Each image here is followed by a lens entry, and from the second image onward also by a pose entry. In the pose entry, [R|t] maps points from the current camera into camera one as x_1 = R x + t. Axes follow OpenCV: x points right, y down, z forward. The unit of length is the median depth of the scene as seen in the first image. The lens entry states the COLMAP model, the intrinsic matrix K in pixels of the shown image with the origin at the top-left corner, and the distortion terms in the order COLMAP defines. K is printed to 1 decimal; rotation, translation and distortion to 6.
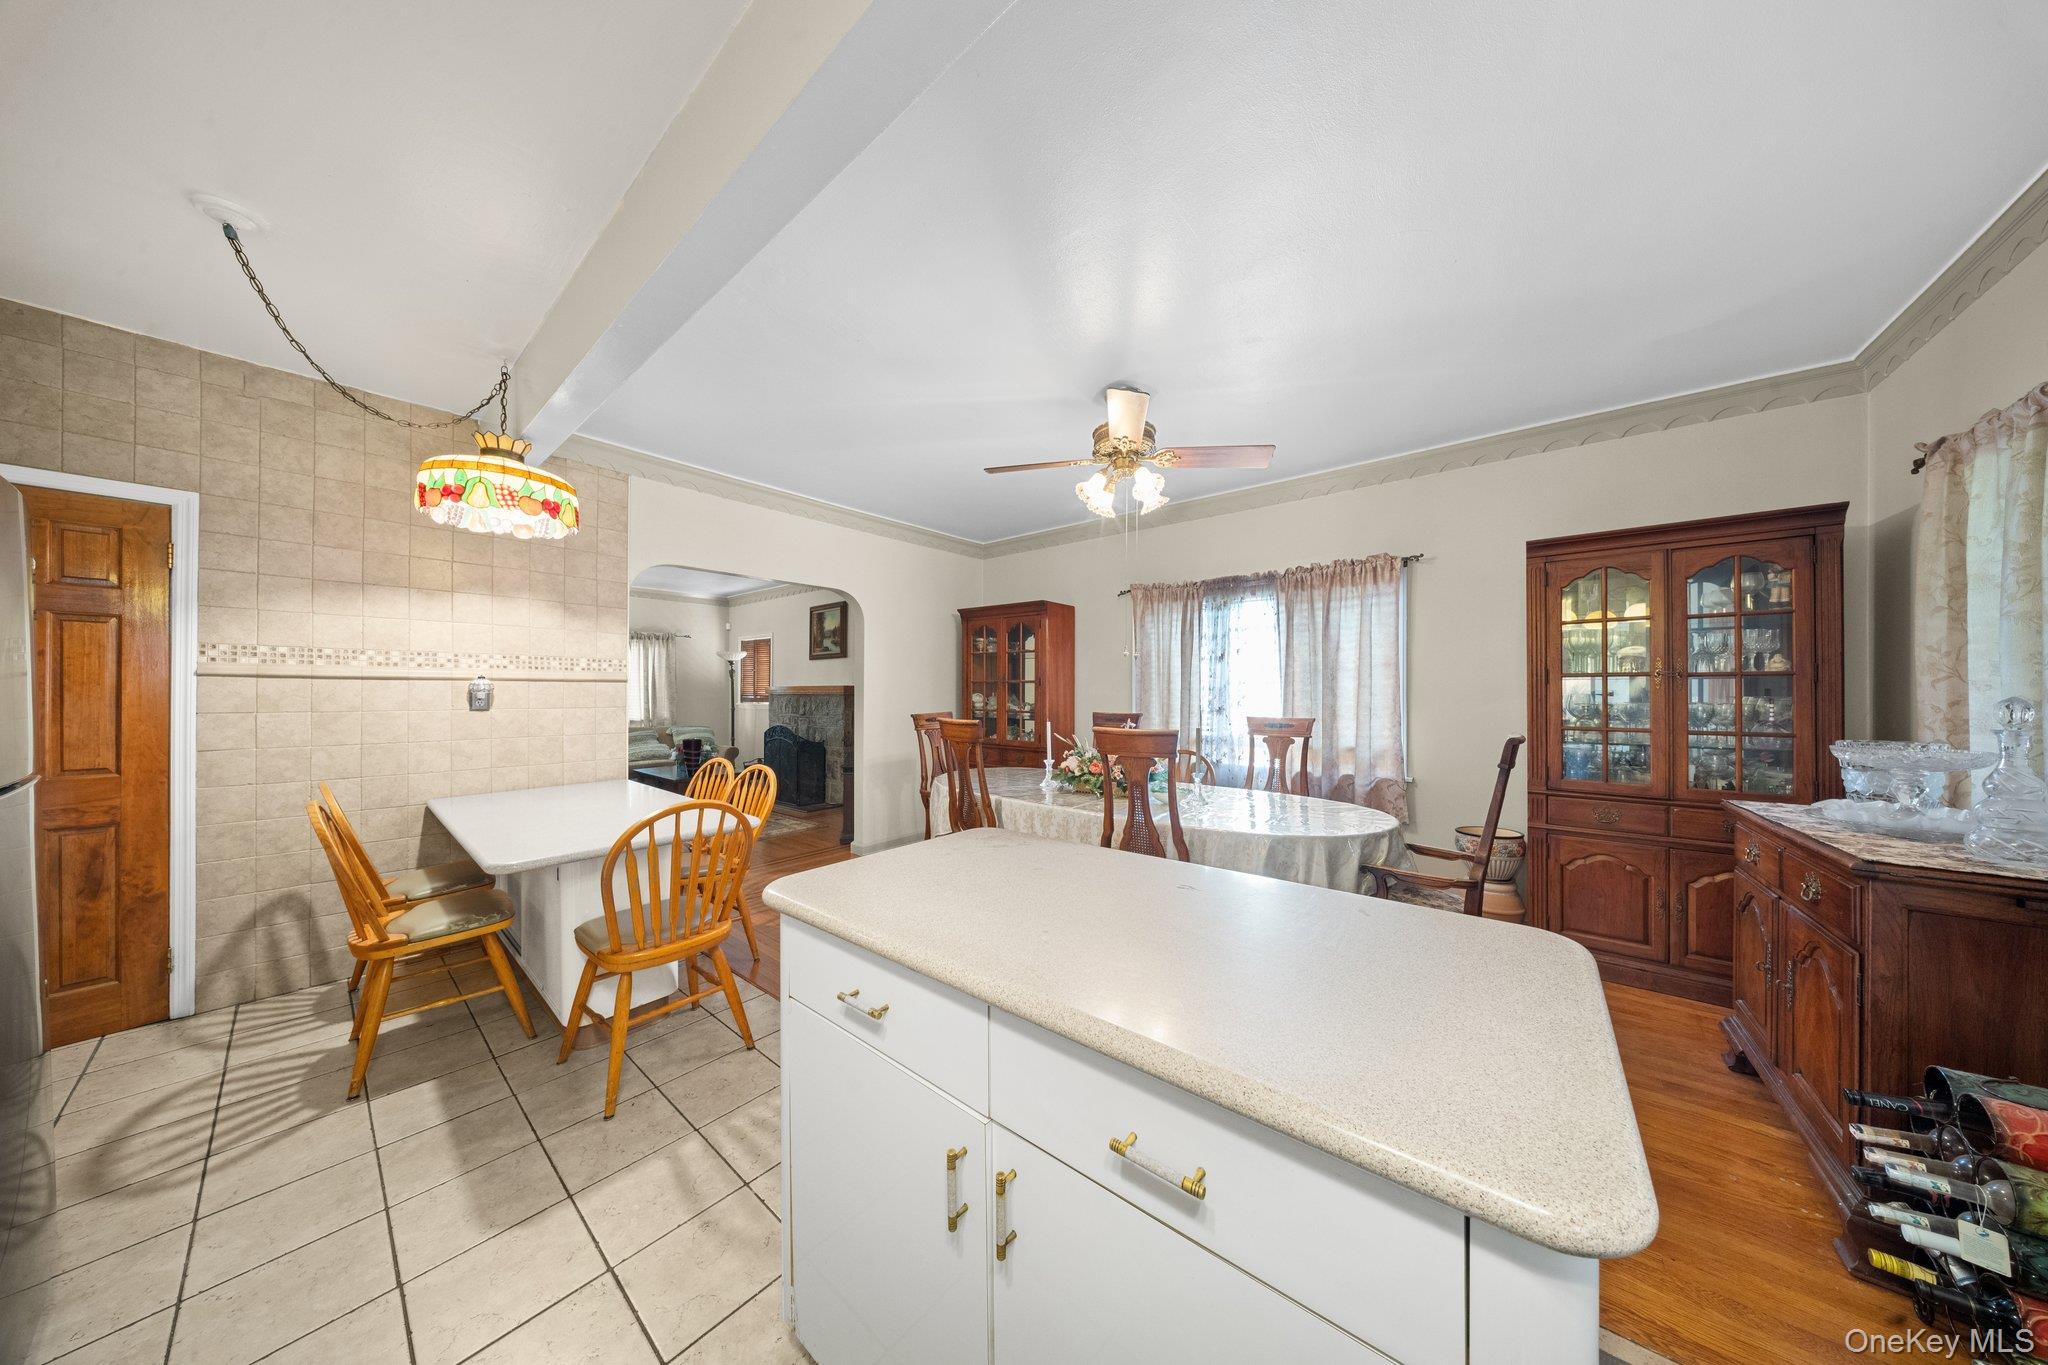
lens RADIAL K [[600.5, 0, 1031.2], [0, 600.5, 687.1], [0, 0, 1]] dist [-0.001148, -0.000578]
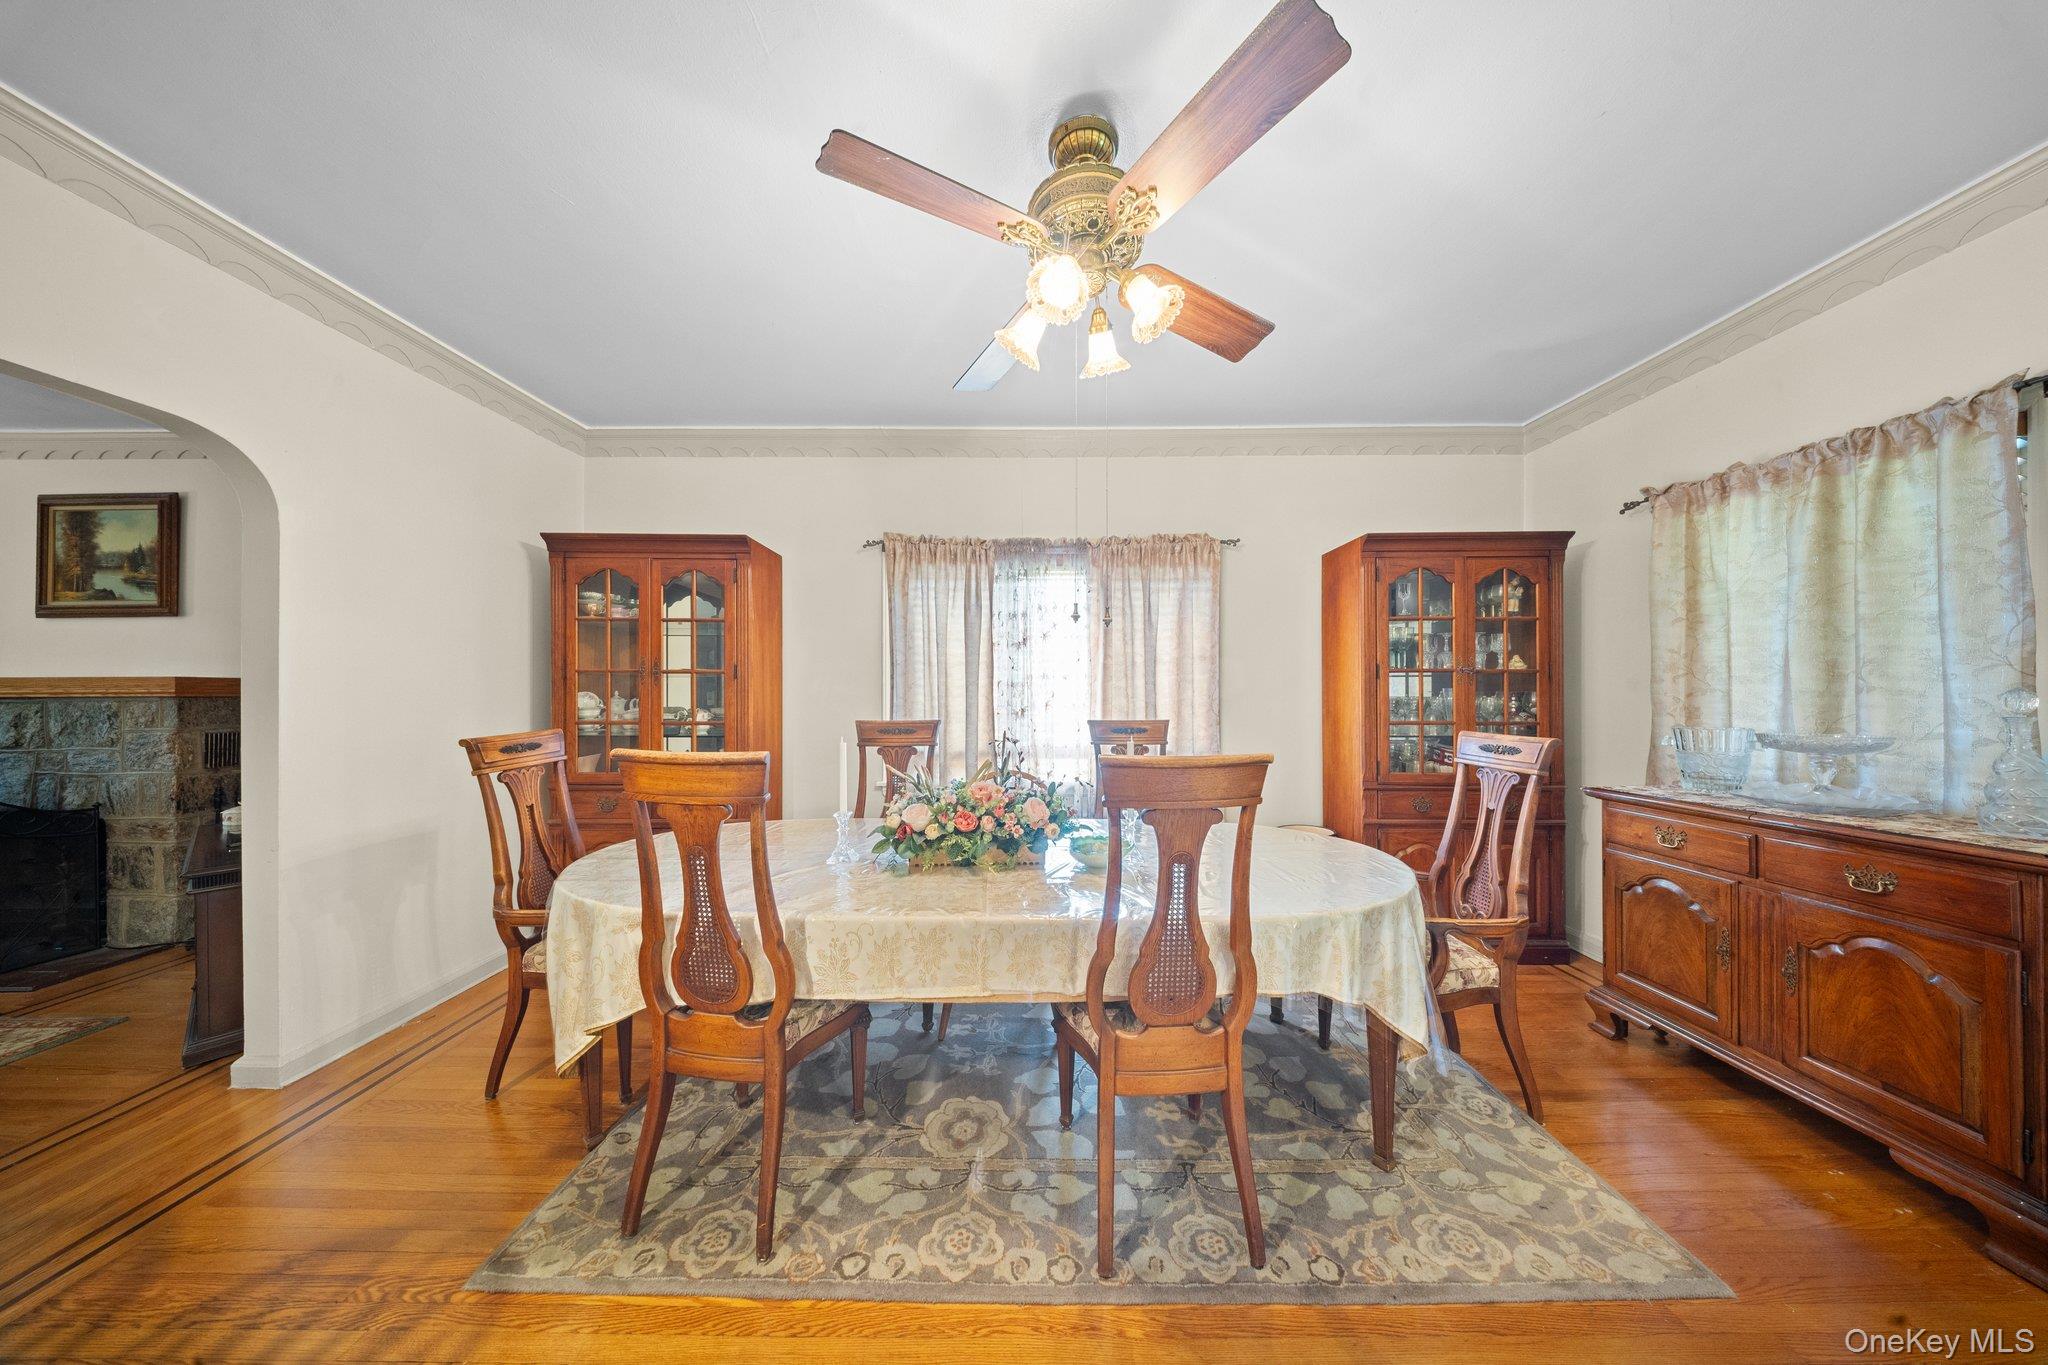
lens RADIAL K [[600.5, 0, 1021.4], [0, 600.5, 689.2], [0, 0, 1]] dist [-0.001148, -0.000578]
pose [[0.778632, -0.001895, 0.627478, -0.117555], [-0.001740, 0.999985, 0.005180, 0.003818], [-0.627478, -0.005125, 0.778617, 0.299981]]
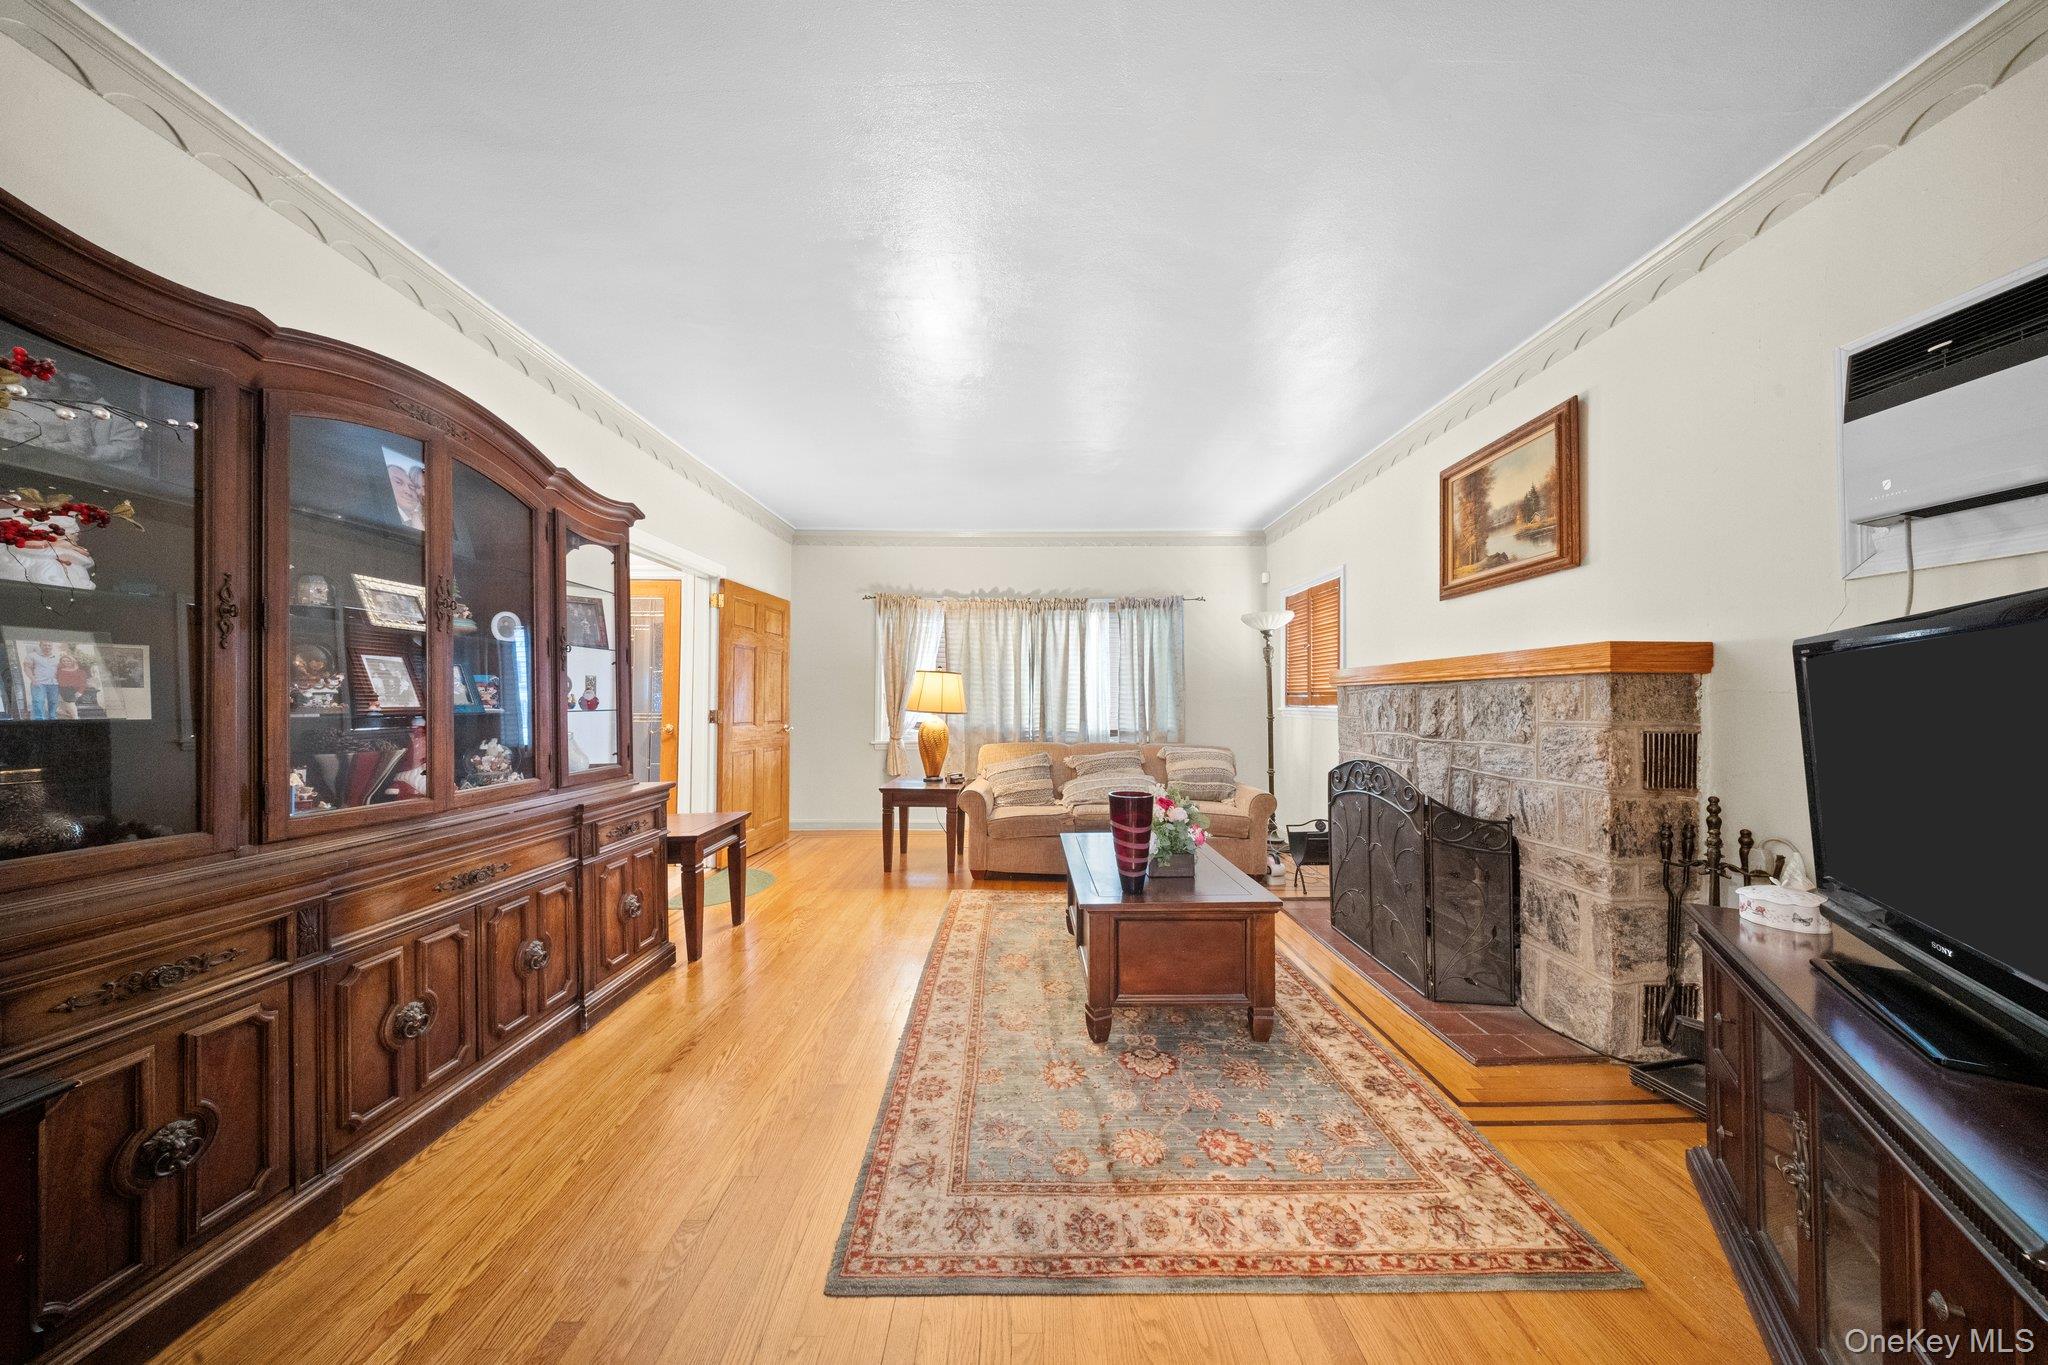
lens RADIAL K [[600.5, 0, 1026.0], [0, 600.5, 701.7], [0, 0, 1]] dist [-0.001148, -0.000578]
pose [[0.632675, -0.003481, -0.774410, -0.309219], [0.010368, 0.999938, 0.003975, 0.025426], [0.774348, -0.010544, 0.632672, 0.697451]]
